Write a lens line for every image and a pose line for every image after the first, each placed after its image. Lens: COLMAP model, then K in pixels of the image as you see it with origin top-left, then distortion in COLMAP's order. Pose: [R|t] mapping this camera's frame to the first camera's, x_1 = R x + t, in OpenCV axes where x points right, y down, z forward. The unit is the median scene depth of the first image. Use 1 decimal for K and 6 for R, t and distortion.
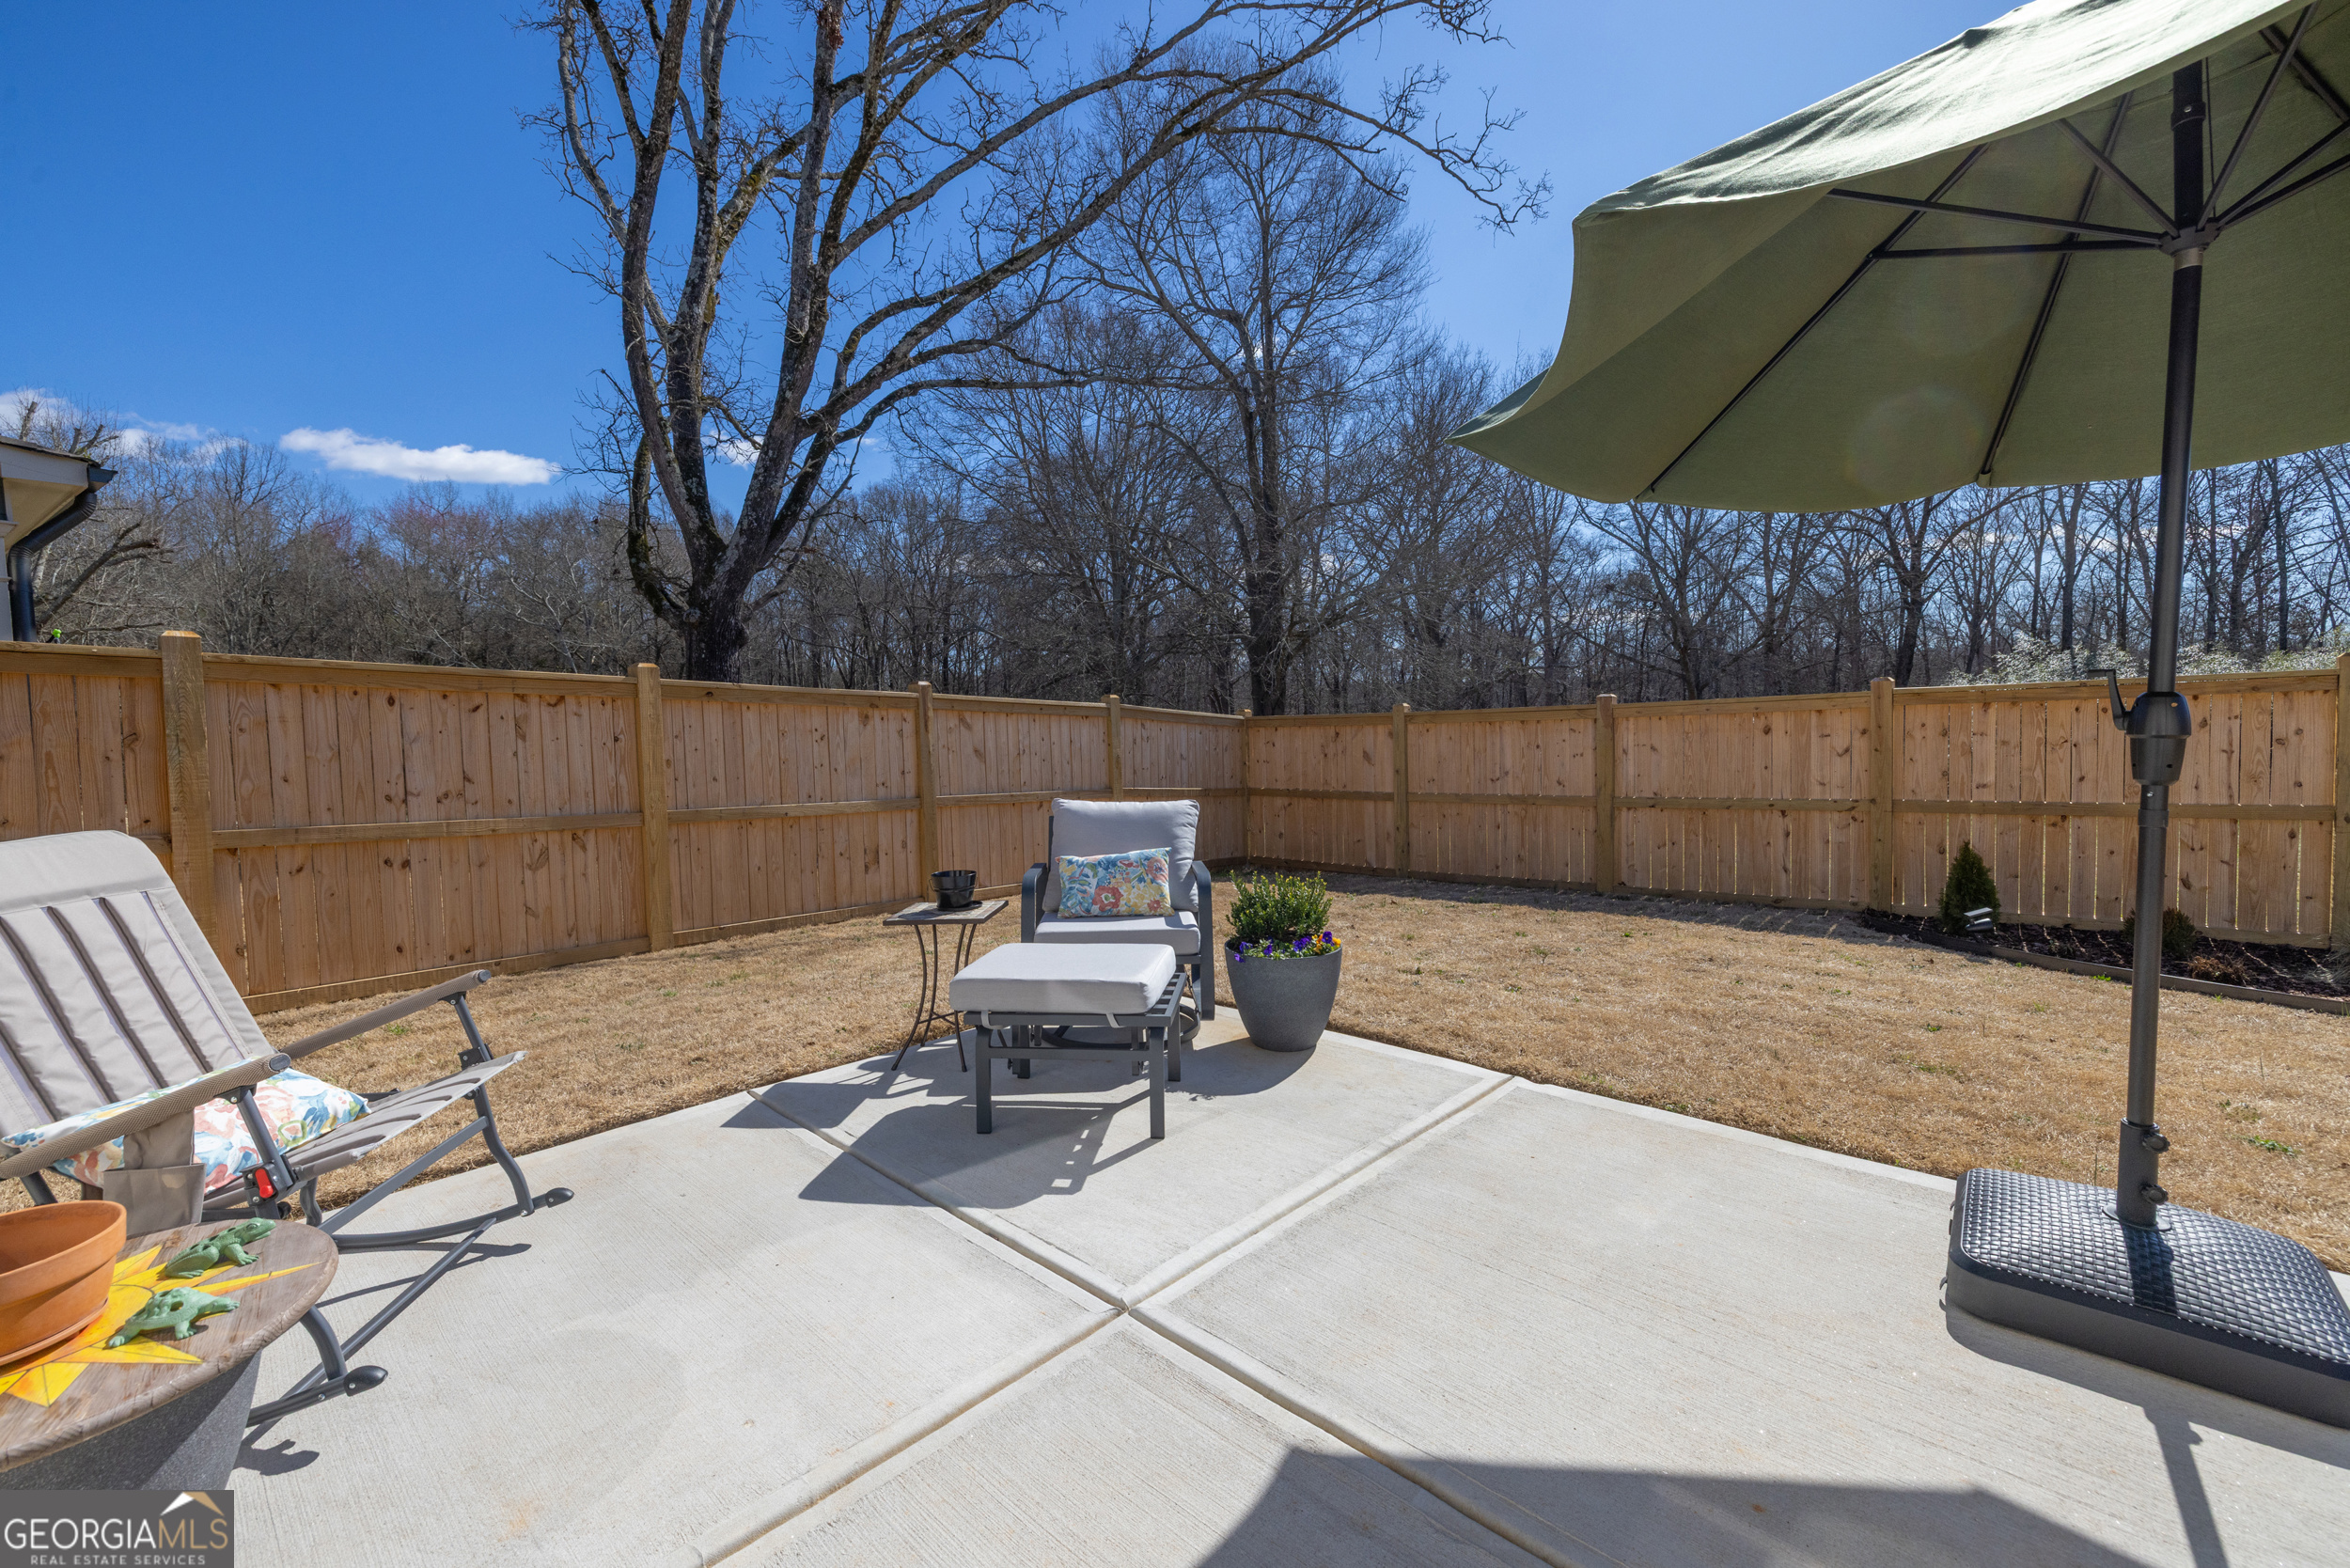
lens RADIAL K [[1020.5, 0, 1182.9], [0, 1020.5, 781.5], [0, 0, 1]] dist [0.002839, 0.001017]
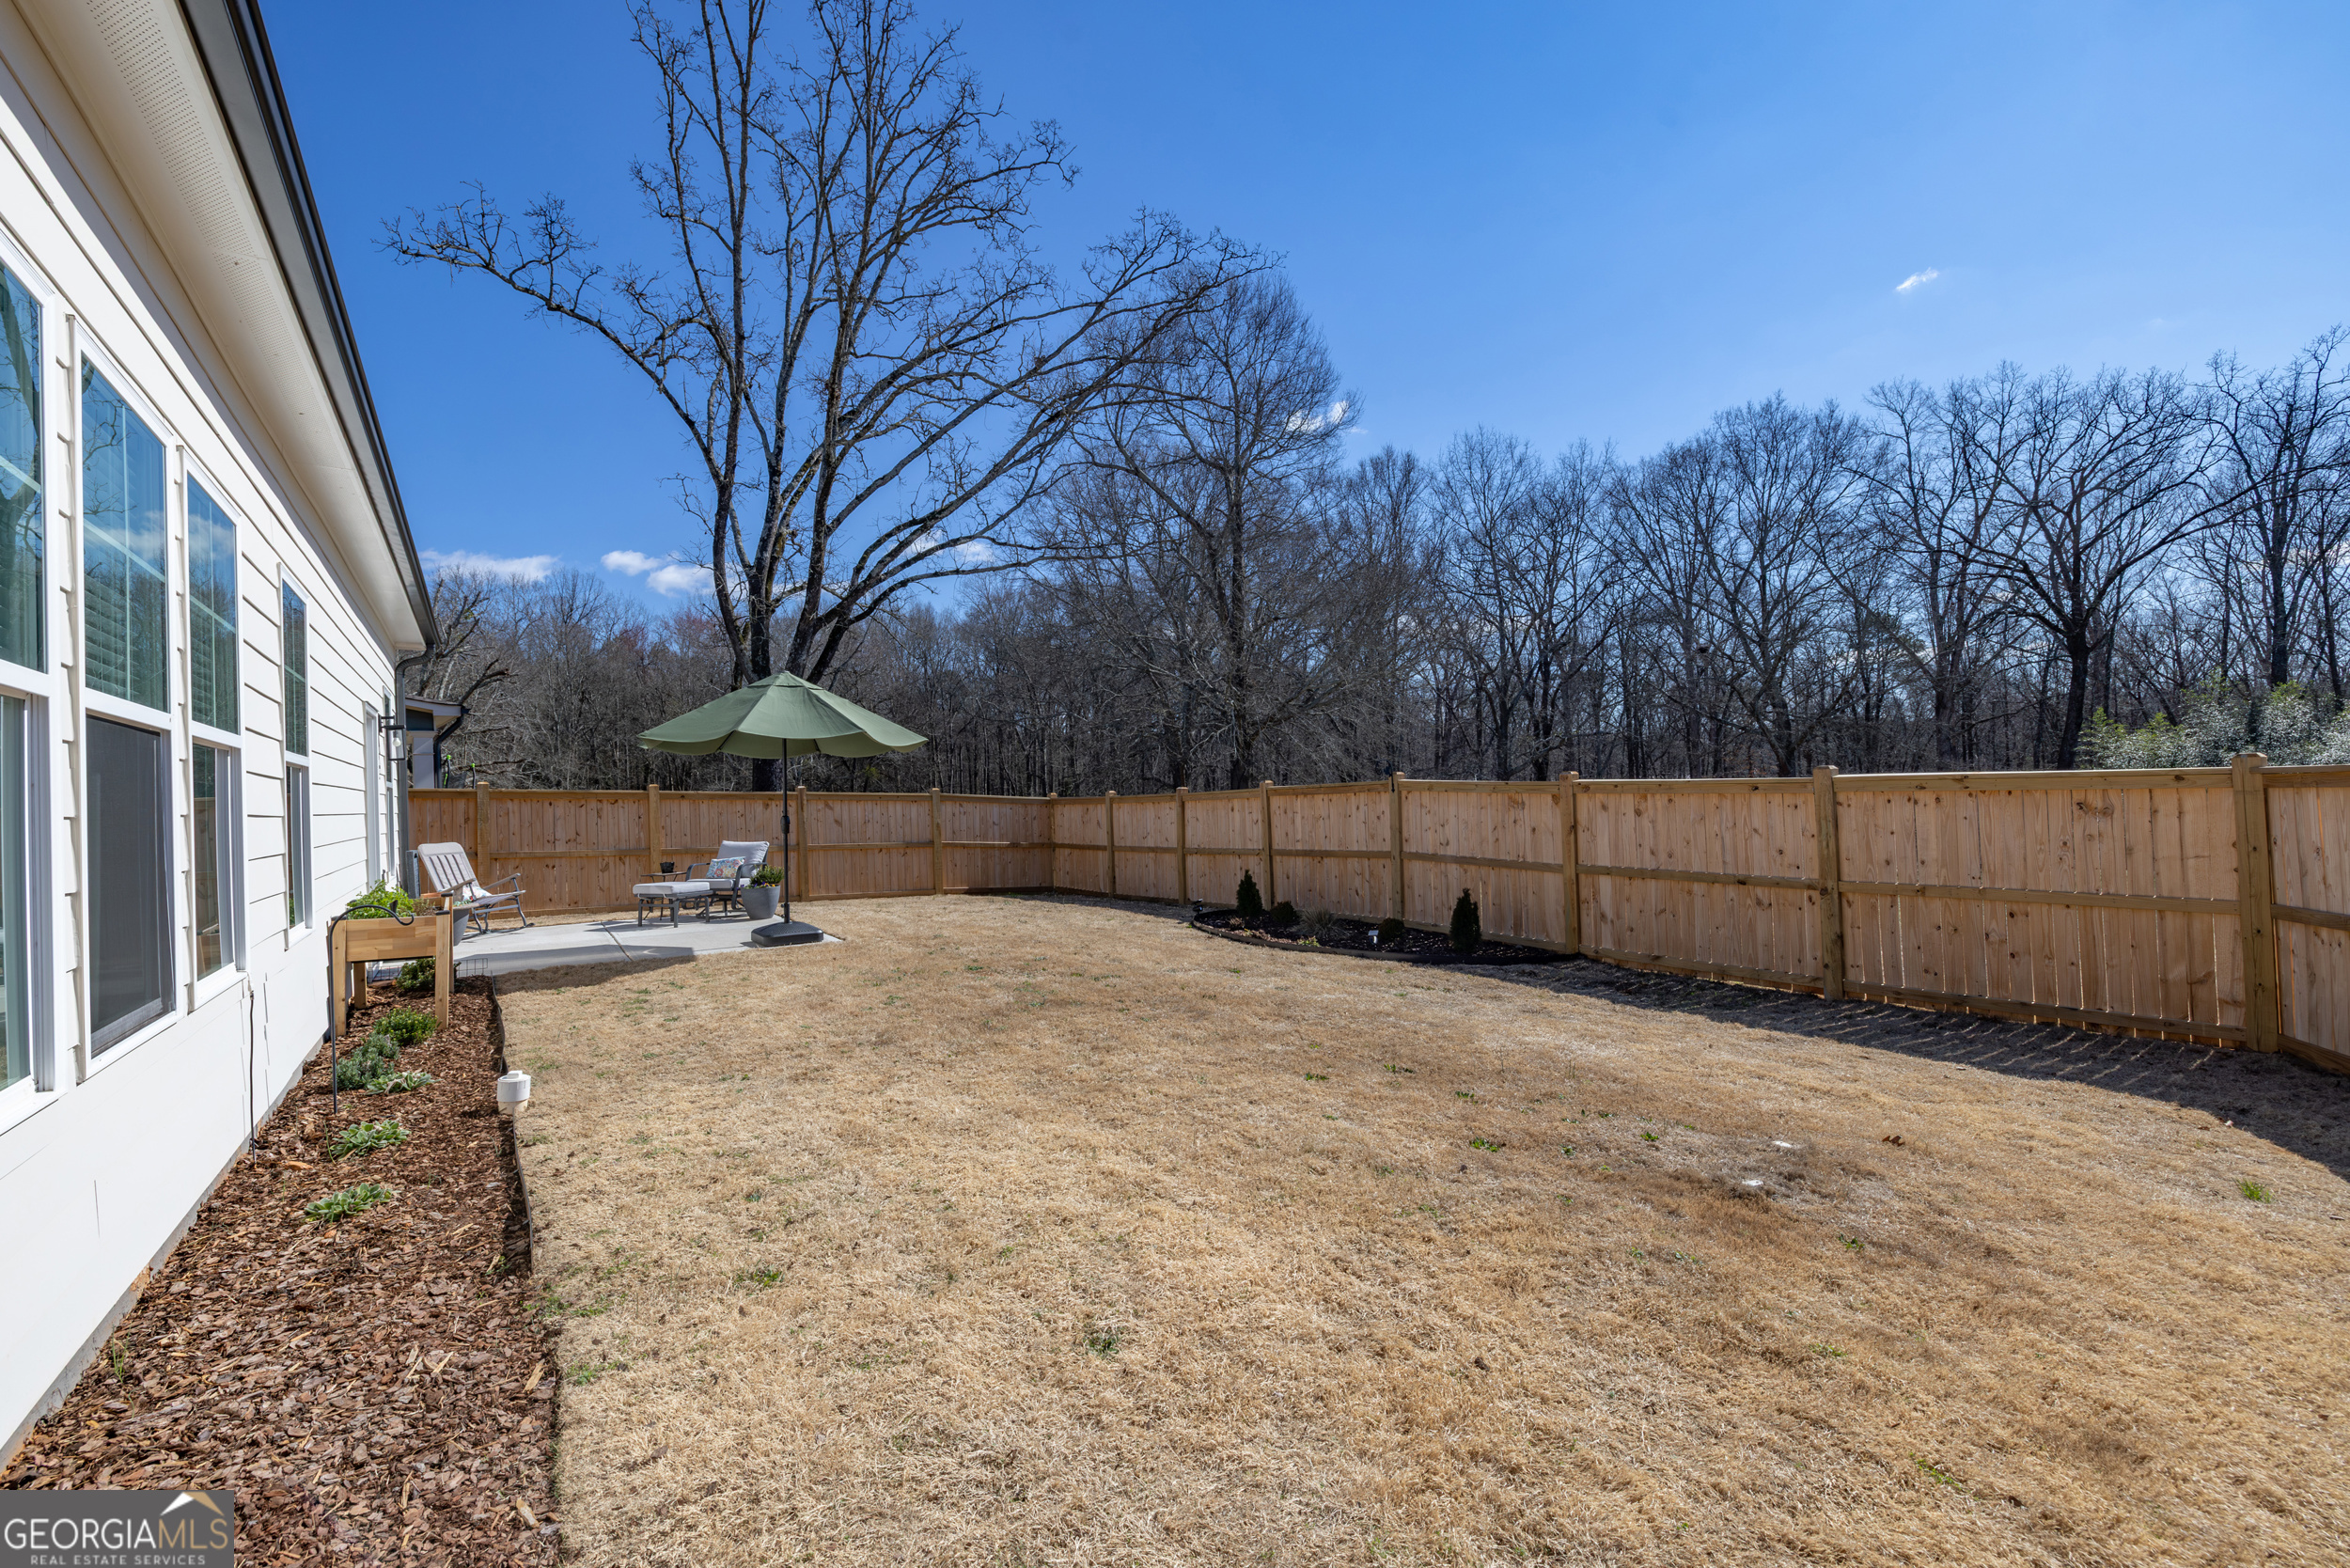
lens RADIAL K [[1020.5, 0, 1116.7], [0, 1020.5, 787.6], [0, 0, 1]] dist [0.002839, 0.001017]
pose [[0.968621, -0.008855, -0.248386, 0.861002], [-0.005010, 0.998467, -0.055131, 0.010930], [0.248493, 0.054646, 0.967091, -0.785420]]
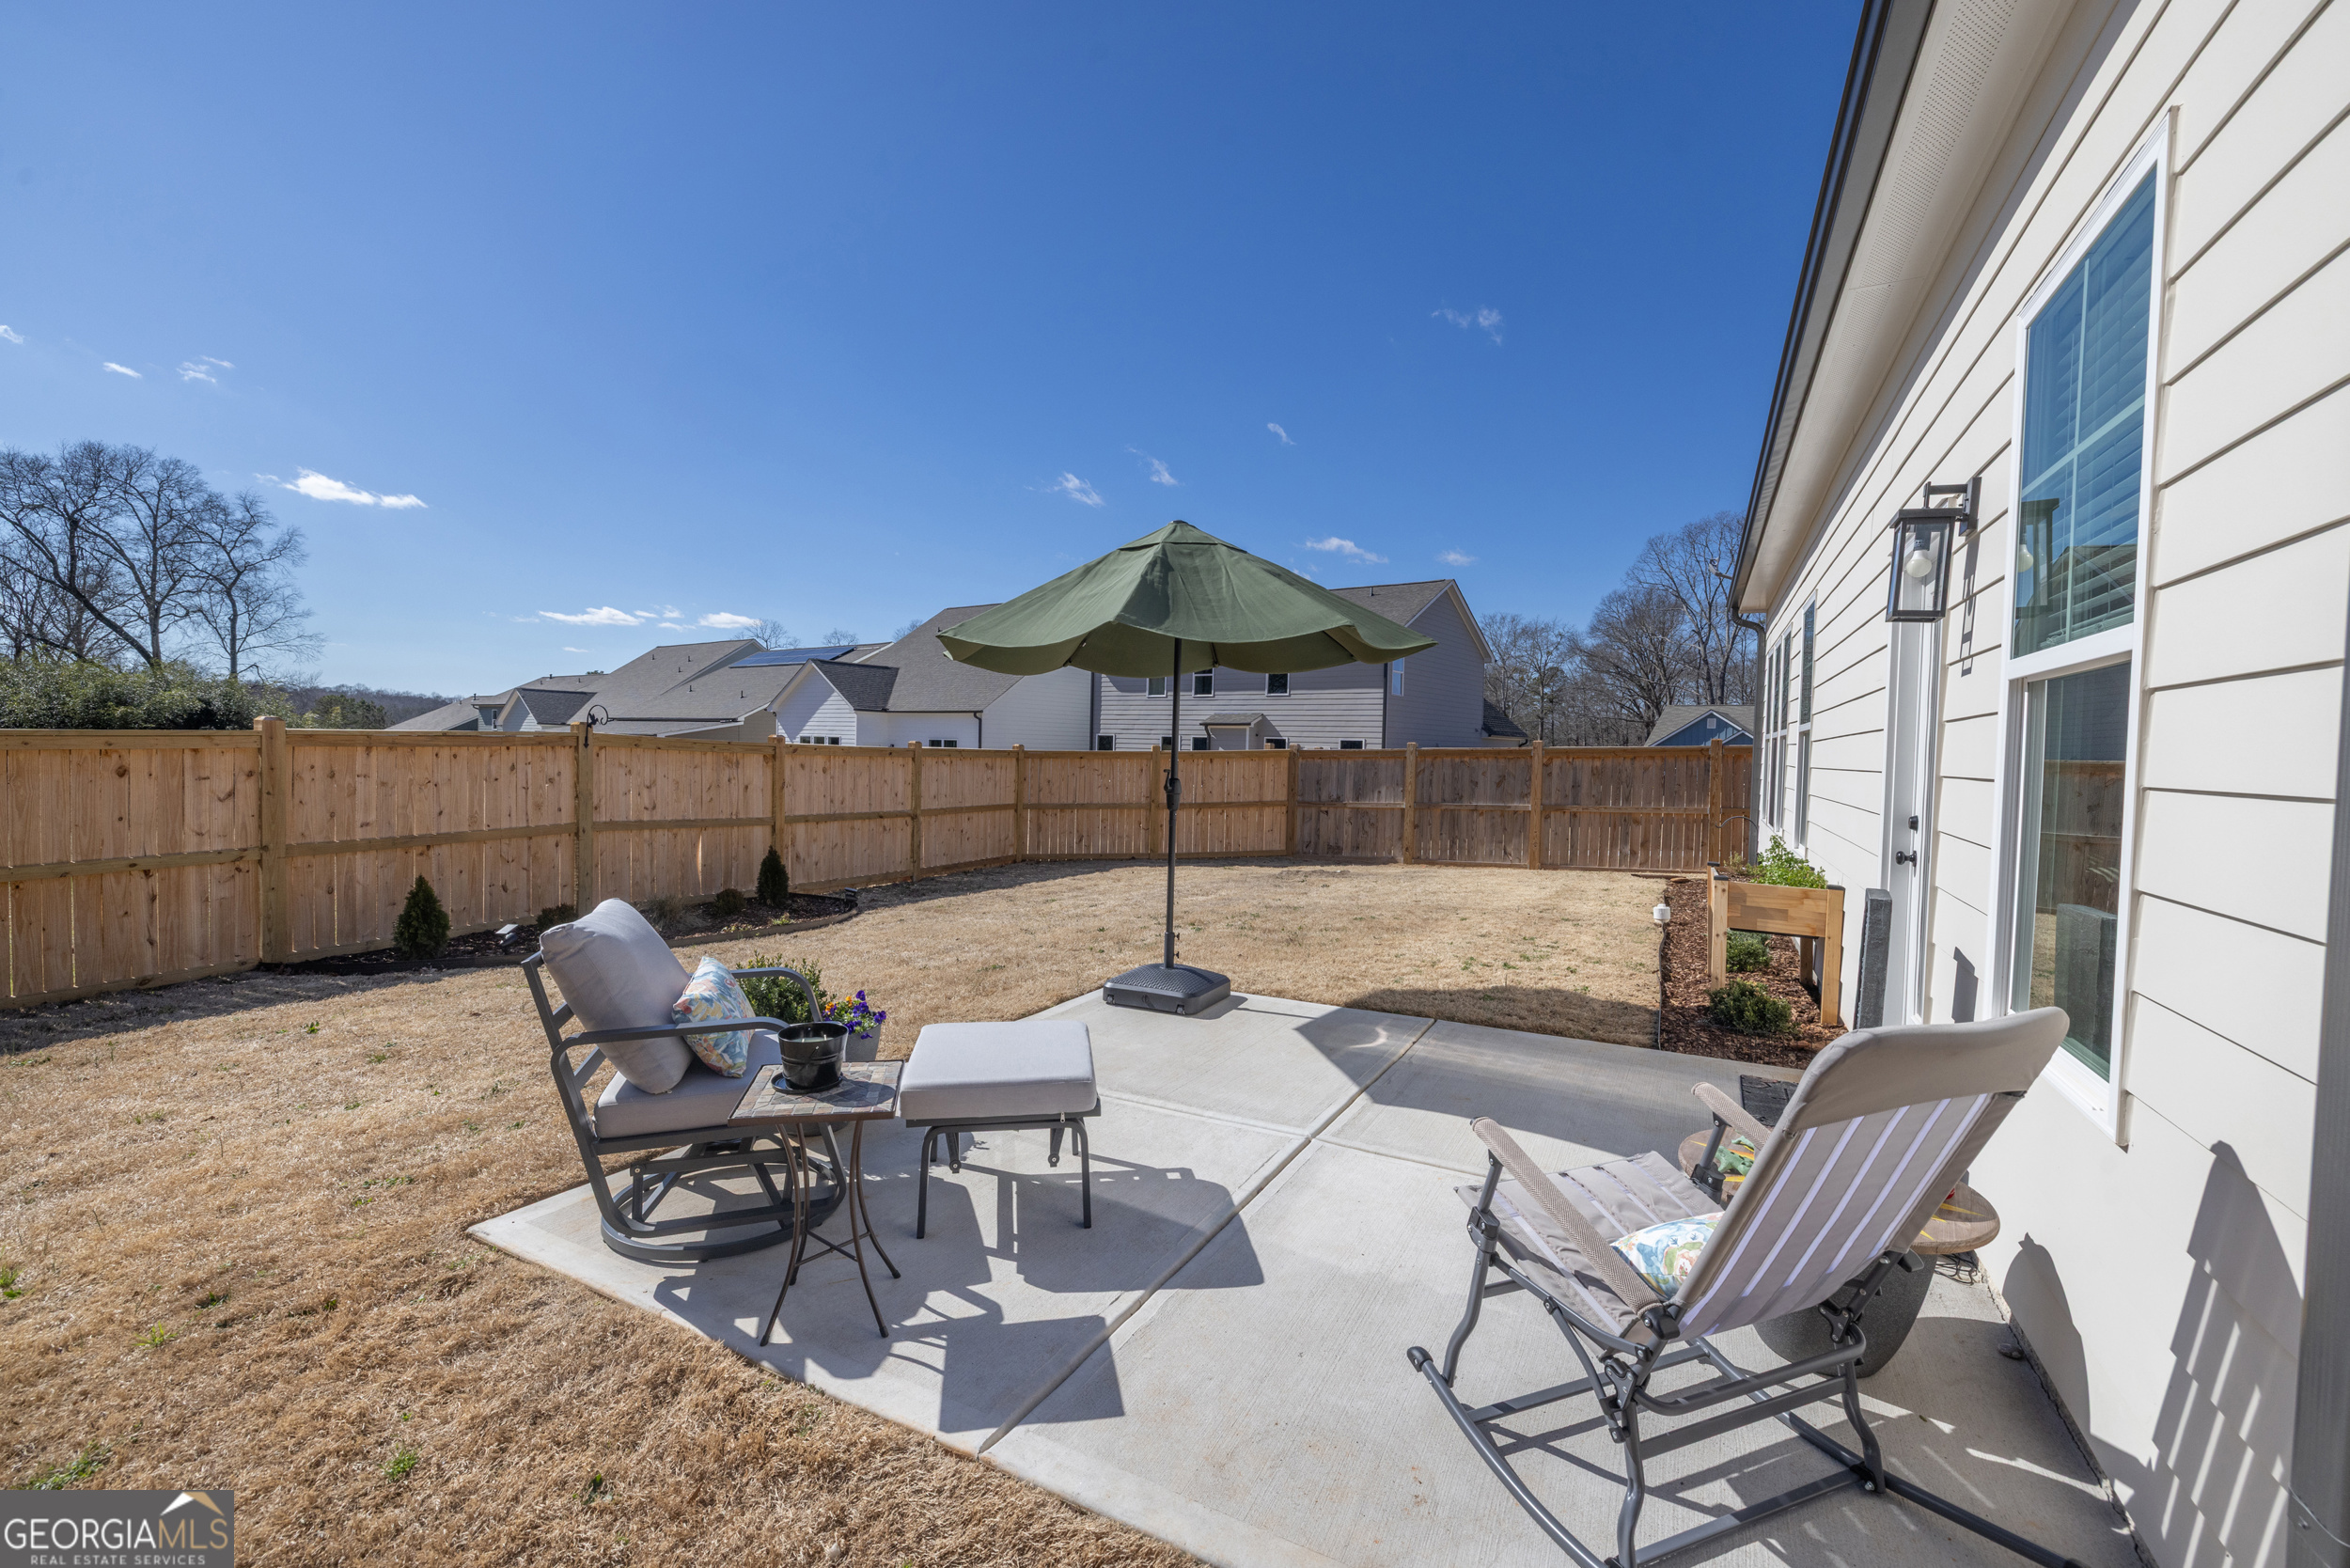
lens RADIAL K [[998.7, 0, 1179.6], [0, 998.7, 779.2], [0, 0, 1]] dist [0.003688, -0.000699]
pose [[-0.286442, -0.016916, 0.957948, -0.433567], [0.033166, 0.999070, 0.027560, -0.040533], [-0.957523, 0.039666, -0.285615, 0.450462]]
